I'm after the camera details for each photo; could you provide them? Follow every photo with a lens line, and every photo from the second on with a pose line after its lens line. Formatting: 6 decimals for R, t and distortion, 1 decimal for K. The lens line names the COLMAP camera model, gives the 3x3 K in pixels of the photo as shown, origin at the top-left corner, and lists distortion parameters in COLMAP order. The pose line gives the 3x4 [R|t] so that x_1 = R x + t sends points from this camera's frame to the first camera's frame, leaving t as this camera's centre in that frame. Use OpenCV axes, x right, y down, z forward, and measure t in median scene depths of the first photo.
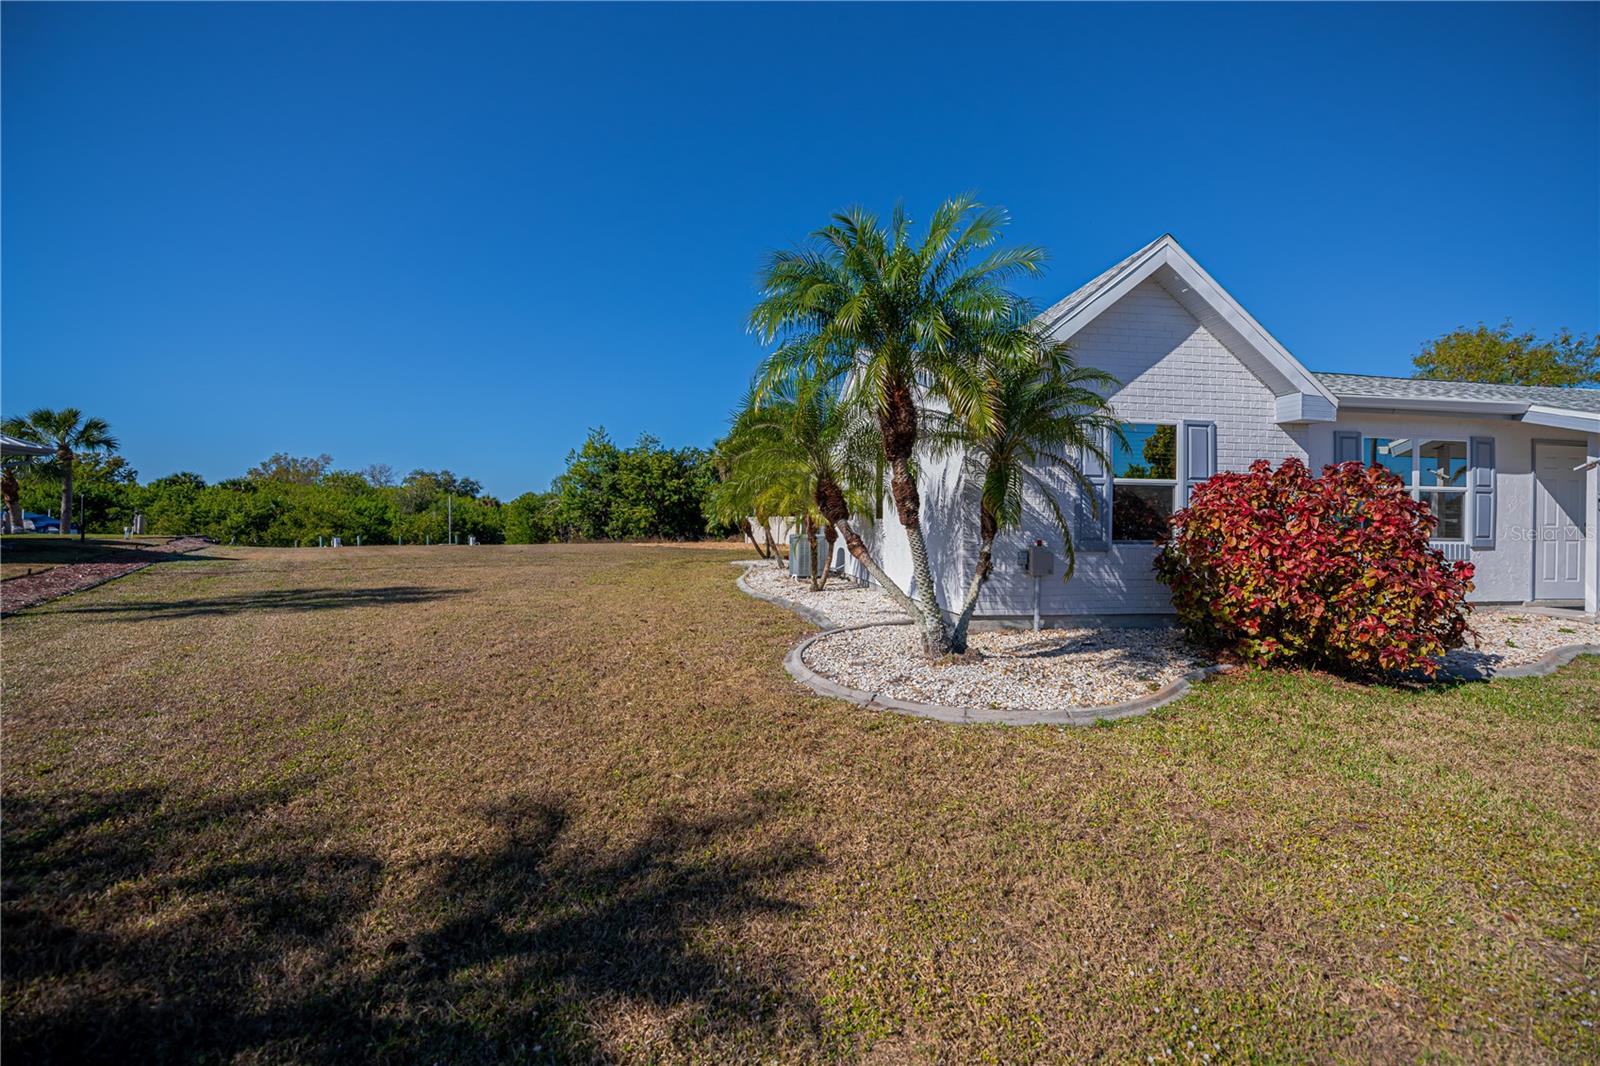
lens RADIAL K [[642.7, 0, 796.6], [0, 642.7, 534.8], [0, 0, 1]] dist [-0.008412, -0.002553]
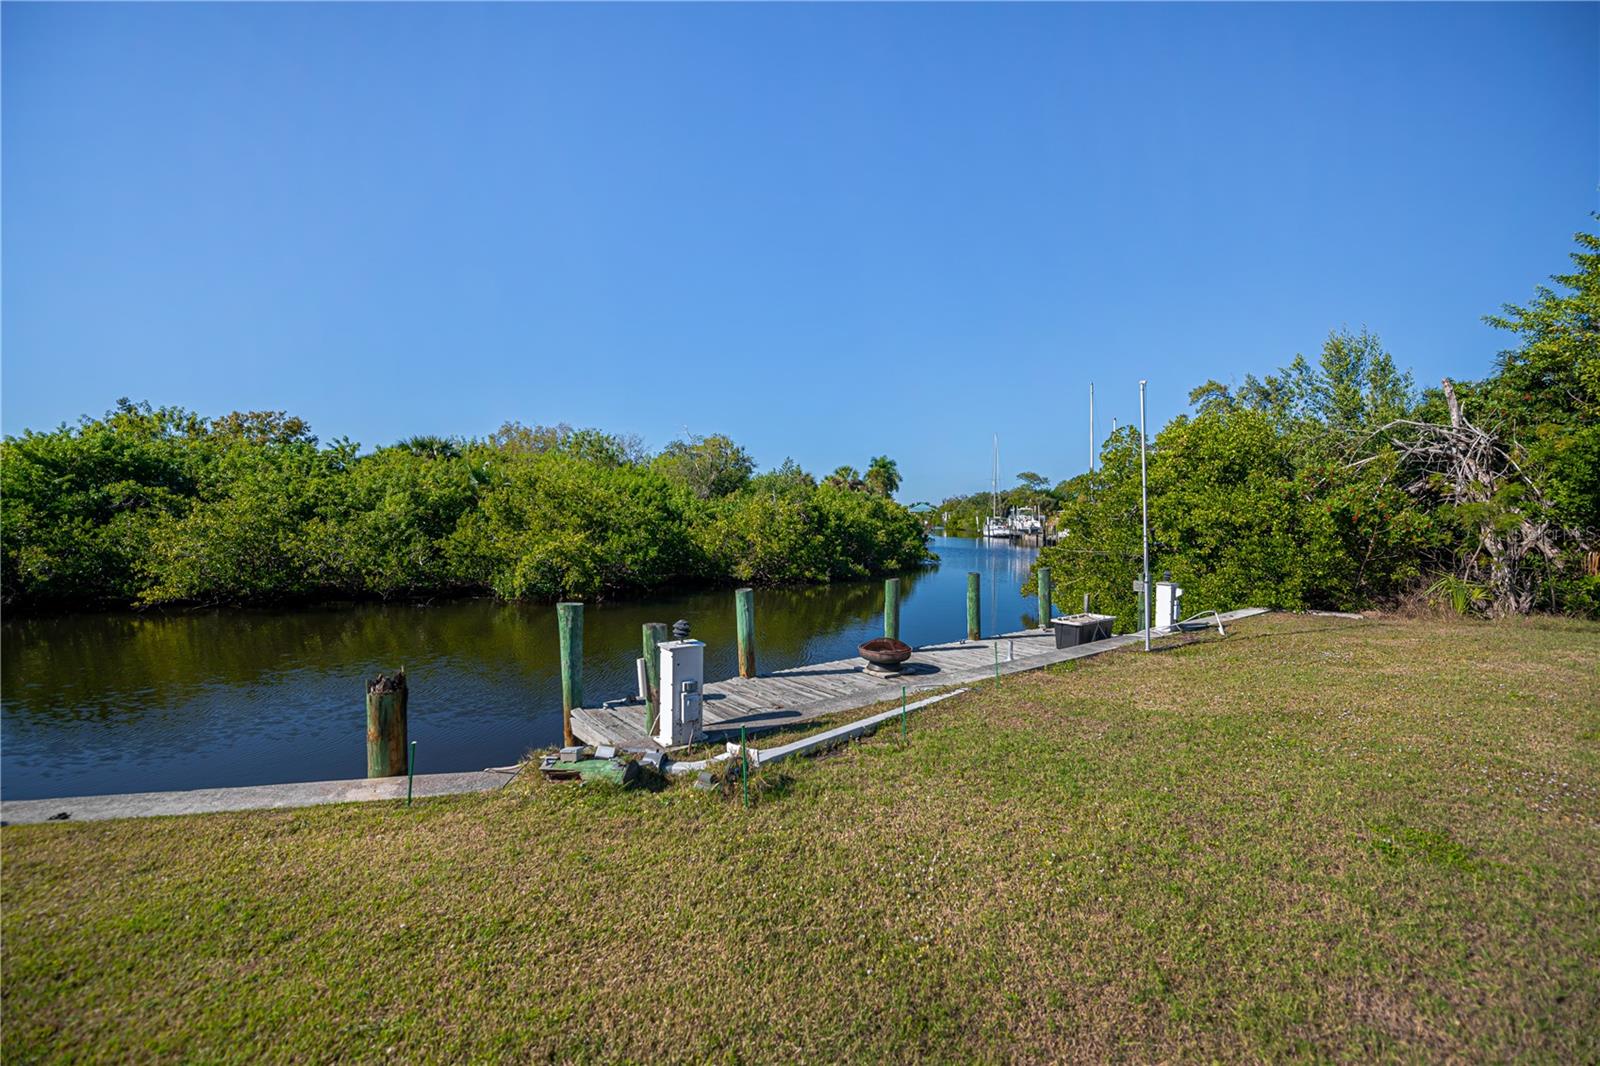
lens RADIAL K [[642.7, 0, 801.0], [0, 642.7, 529.9], [0, 0, 1]] dist [-0.008412, -0.002553]
pose [[0.961911, 0.007724, -0.273253, -0.421481], [-0.006671, 0.999966, 0.004783, -0.011620], [0.273280, -0.002778, 0.961930, 0.564007]]
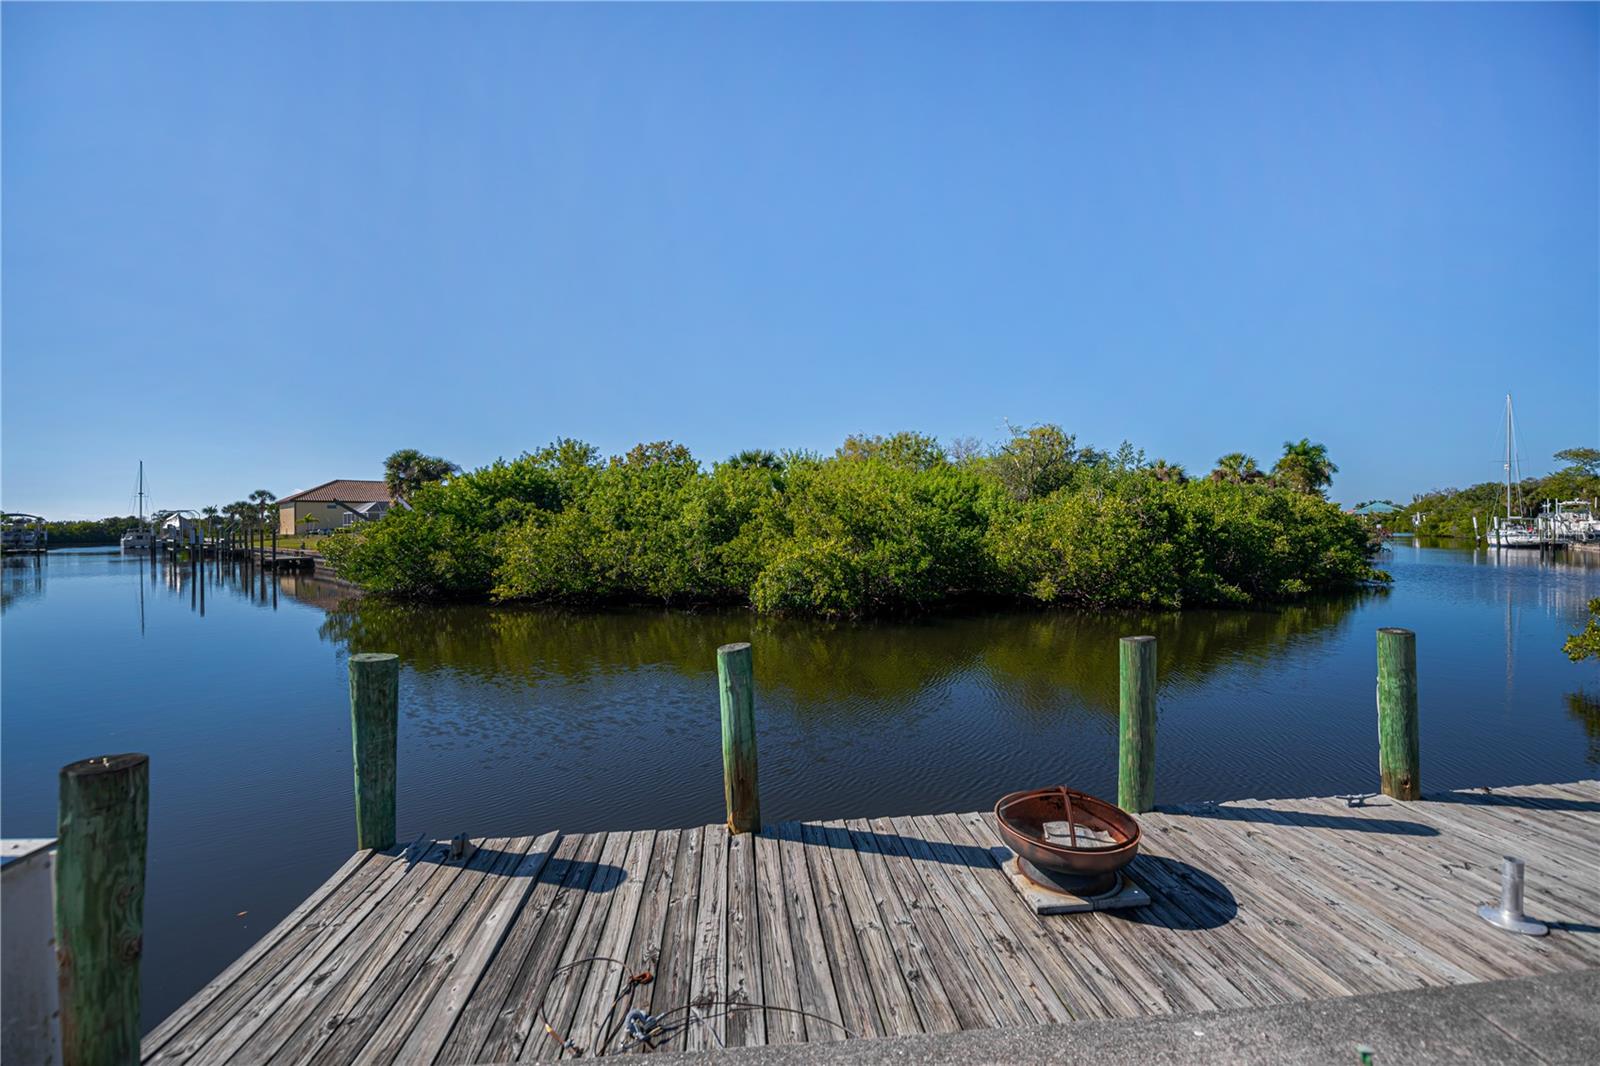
lens RADIAL K [[642.7, 0, 807.4], [0, 642.7, 529.3], [0, 0, 1]] dist [-0.008412, -0.002553]
pose [[0.679689, -0.006017, -0.733475, -0.416773], [-0.000577, 0.999962, -0.008737, -0.009762], [0.733500, 0.006361, 0.679660, 0.646148]]
